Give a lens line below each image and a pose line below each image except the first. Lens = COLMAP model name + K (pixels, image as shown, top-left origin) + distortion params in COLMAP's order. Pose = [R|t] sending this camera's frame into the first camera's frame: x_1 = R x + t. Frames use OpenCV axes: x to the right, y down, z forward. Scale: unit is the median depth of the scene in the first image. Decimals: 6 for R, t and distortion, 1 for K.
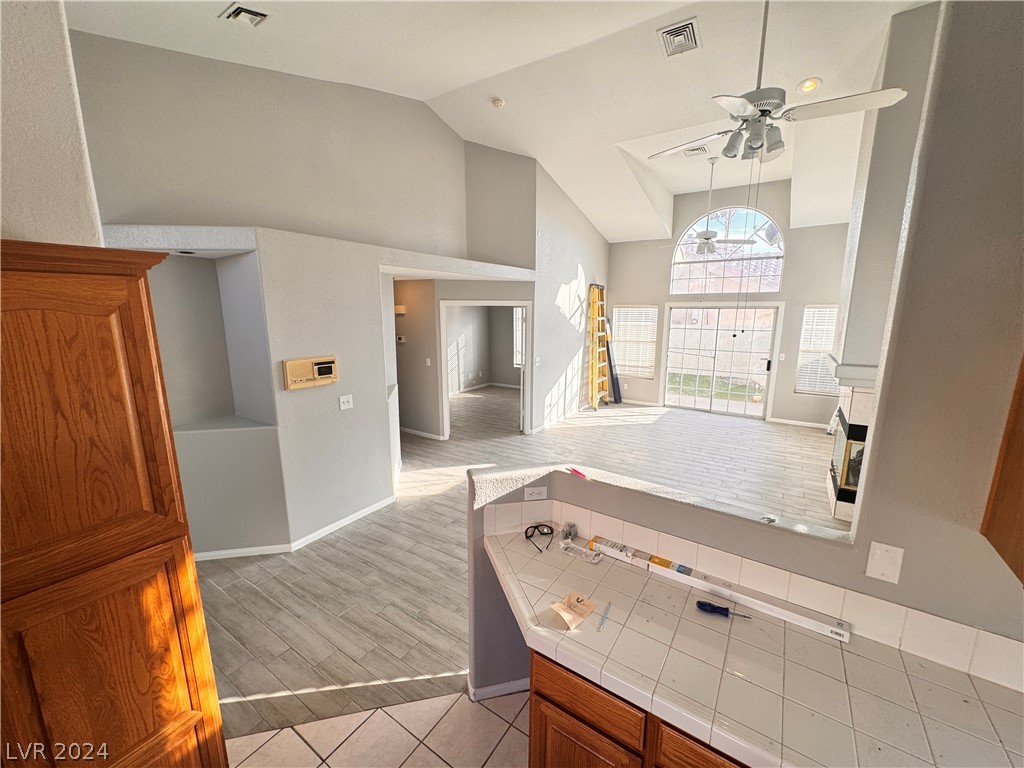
lens RADIAL K [[409.3, 0, 513.2], [0, 409.3, 385.2], [0, 0, 1]] dist [-0.003046, 0.000942]
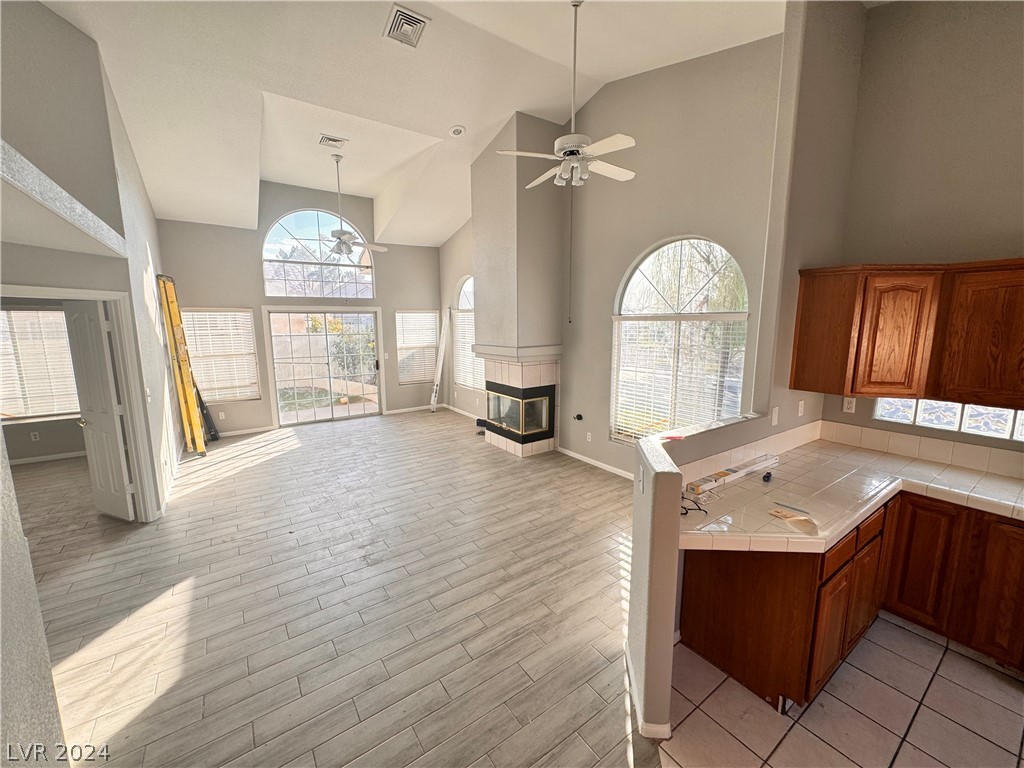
lens RADIAL K [[409.3, 0, 512.8], [0, 409.3, 383.9], [0, 0, 1]] dist [-0.003046, 0.000942]
pose [[0.359981, -0.146501, 0.921385, -0.267526], [0.180944, 0.979805, 0.085096, -0.026043], [-0.915245, 0.136086, 0.379220, 0.261403]]
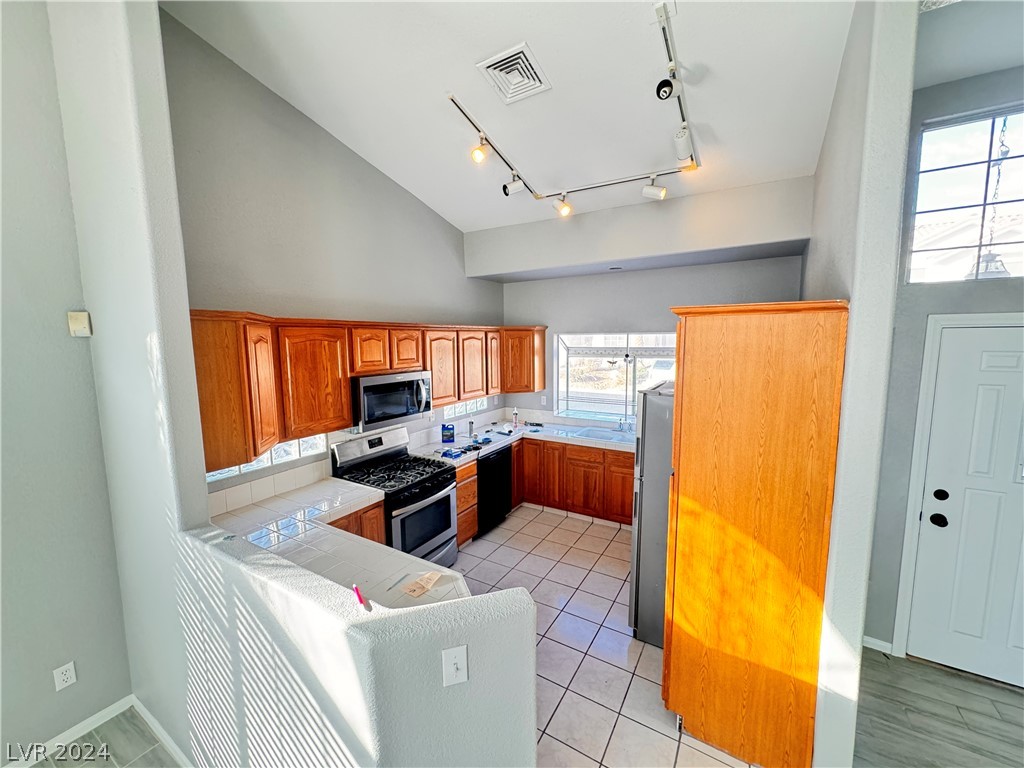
lens RADIAL K [[409.3, 0, 510.7], [0, 409.3, 382.8], [0, 0, 1]] dist [-0.003046, 0.000942]
pose [[-0.998957, 0.010812, -0.044372, -0.012766], [-0.002838, 0.955003, 0.296582, -0.080751], [0.045582, 0.296399, -0.953976, 0.413760]]
